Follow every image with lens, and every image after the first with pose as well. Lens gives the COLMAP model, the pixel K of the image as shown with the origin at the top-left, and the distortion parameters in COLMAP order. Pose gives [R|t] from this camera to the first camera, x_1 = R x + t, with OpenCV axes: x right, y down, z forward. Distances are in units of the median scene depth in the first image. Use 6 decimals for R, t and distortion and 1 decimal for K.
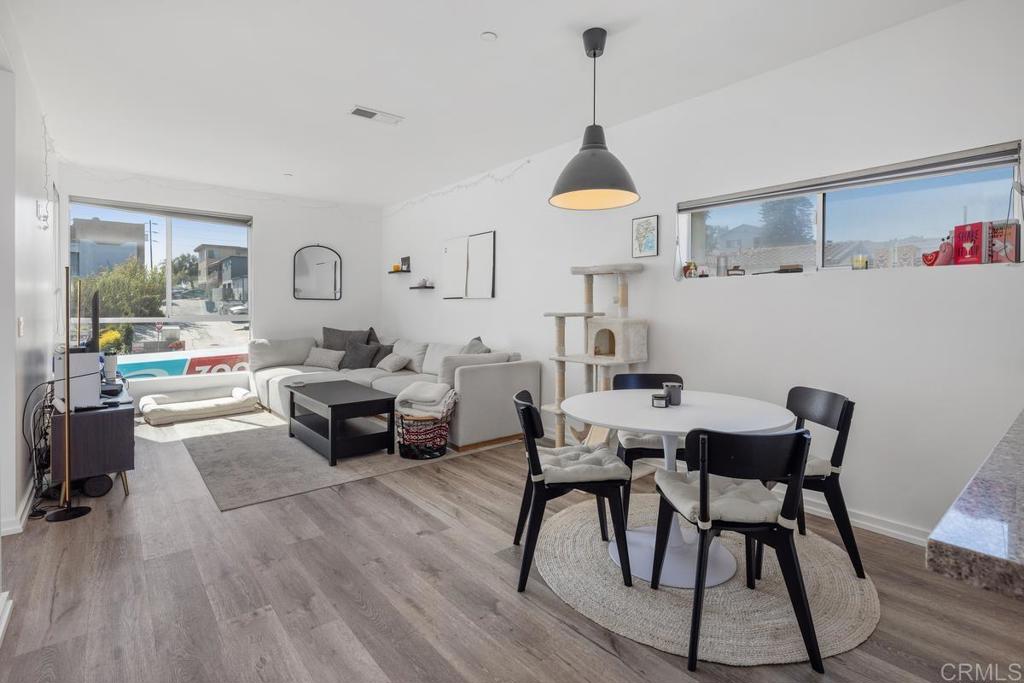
lens RADIAL K [[487.5, 0, 514.1], [0, 487.5, 313.3], [0, 0, 1]] dist [-0.000440, 0.000221]
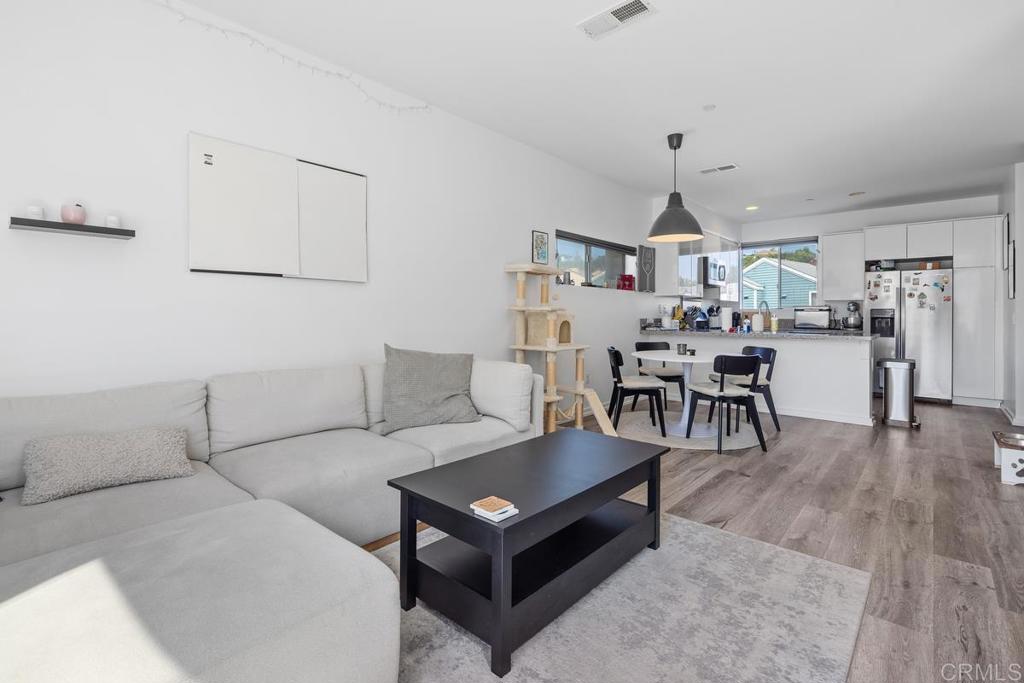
lens RADIAL K [[473.8, 0, 509.2], [0, 473.8, 317.5], [0, 0, 1]] dist [-0.002774, 0.000055]
pose [[-0.143666, -0.009288, 0.989583, -0.633186], [0.002364, 0.999950, 0.009729, 0.007630], [-0.989623, 0.003737, -0.143637, 0.850964]]
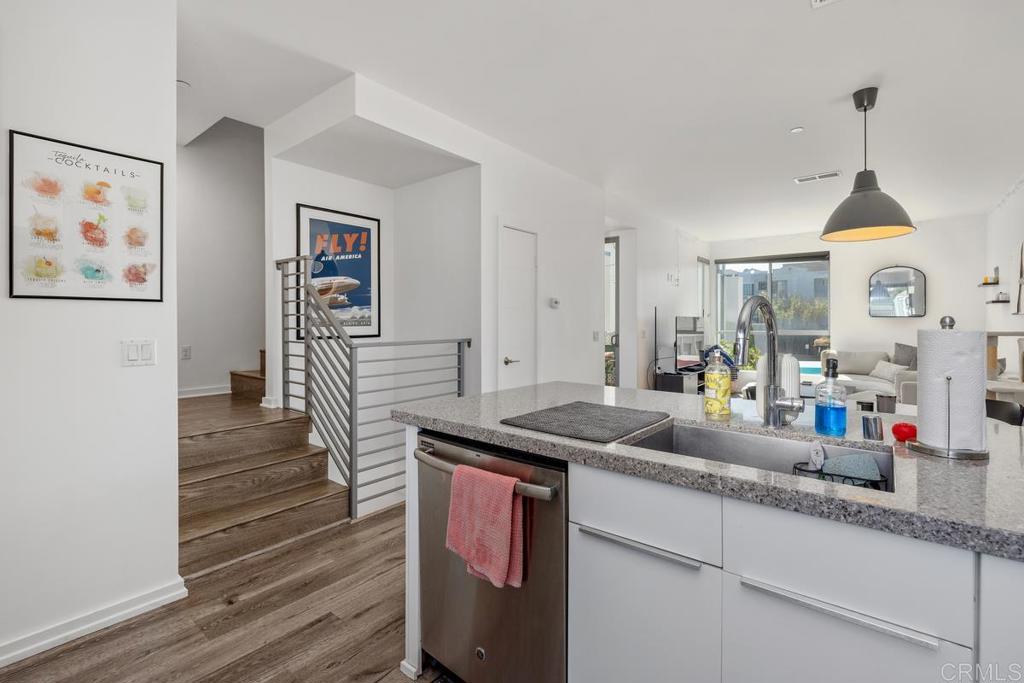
lens RADIAL K [[462.2, 0, 513.5], [0, 462.2, 317.5], [0, 0, 1]] dist [-0.003756, -0.000200]
pose [[0.193507, -0.013945, -0.981000, 0.517216], [-0.010595, 0.999811, -0.016302, -0.002248], [0.981042, 0.013548, 0.193322, -0.016836]]
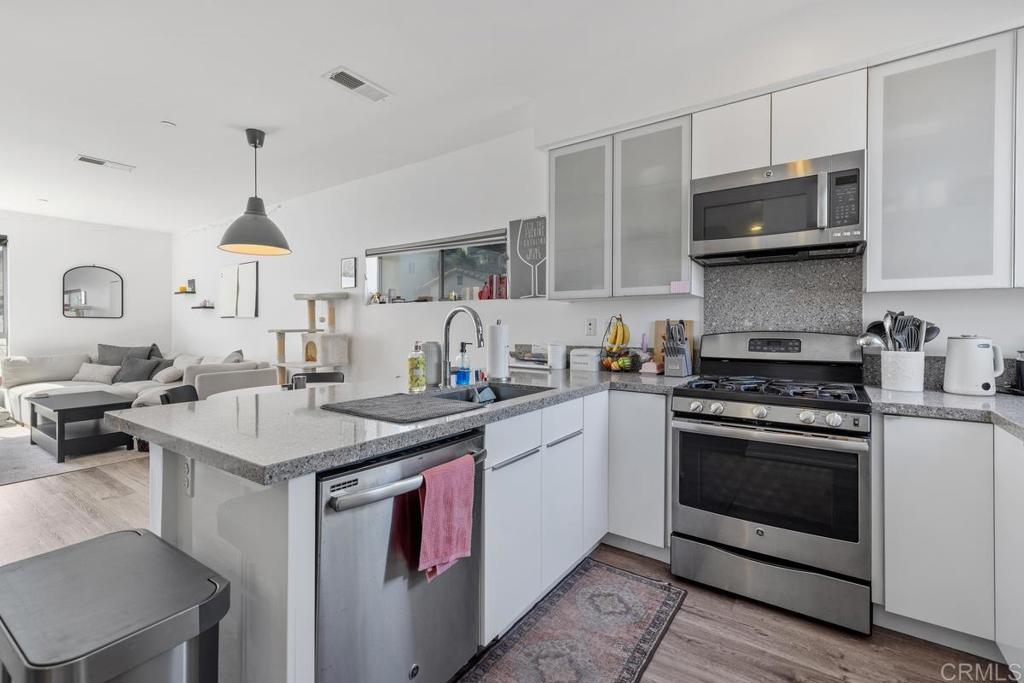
lens RADIAL K [[451.9, 0, 516.7], [0, 451.9, 330.9], [0, 0, 1]] dist [0.007709, 0.000428]
pose [[0.963746, -0.005406, 0.266766, 0.258906], [0.004685, 0.999983, 0.003340, 0.001087], [-0.266779, -0.001969, 0.963756, -0.224680]]
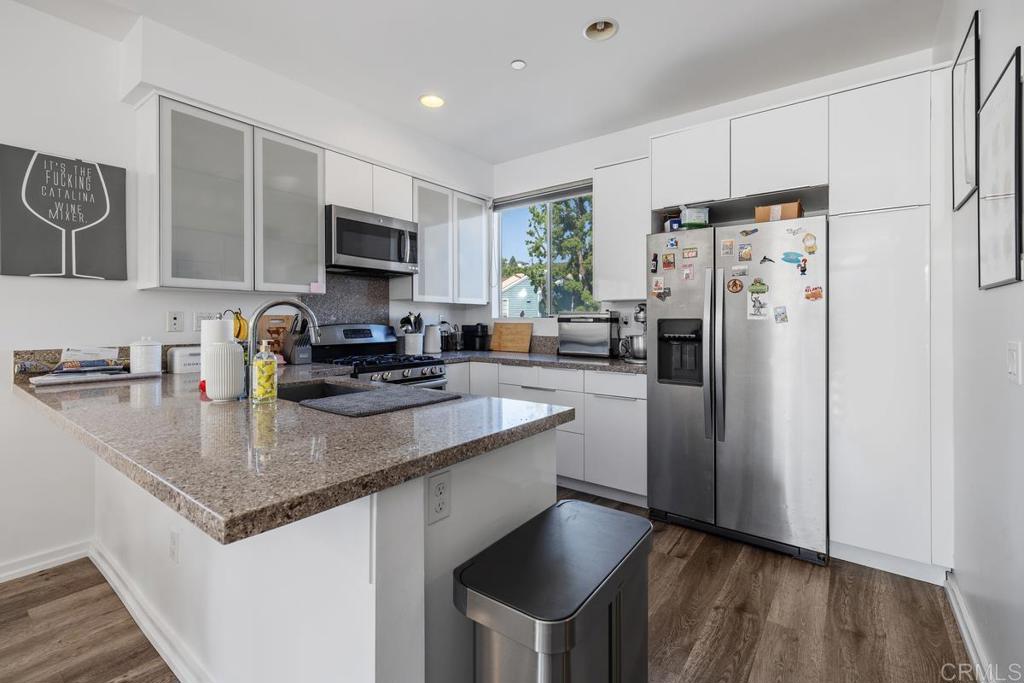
lens RADIAL K [[450.4, 0, 512.5], [0, 450.4, 321.6], [0, 0, 1]] dist [0.000314, 0.000137]
pose [[-0.225069, -0.007436, 0.974314, -0.039986], [0.008248, 0.999921, 0.009536, -0.003148], [-0.974308, 0.010183, -0.224990, 0.060617]]
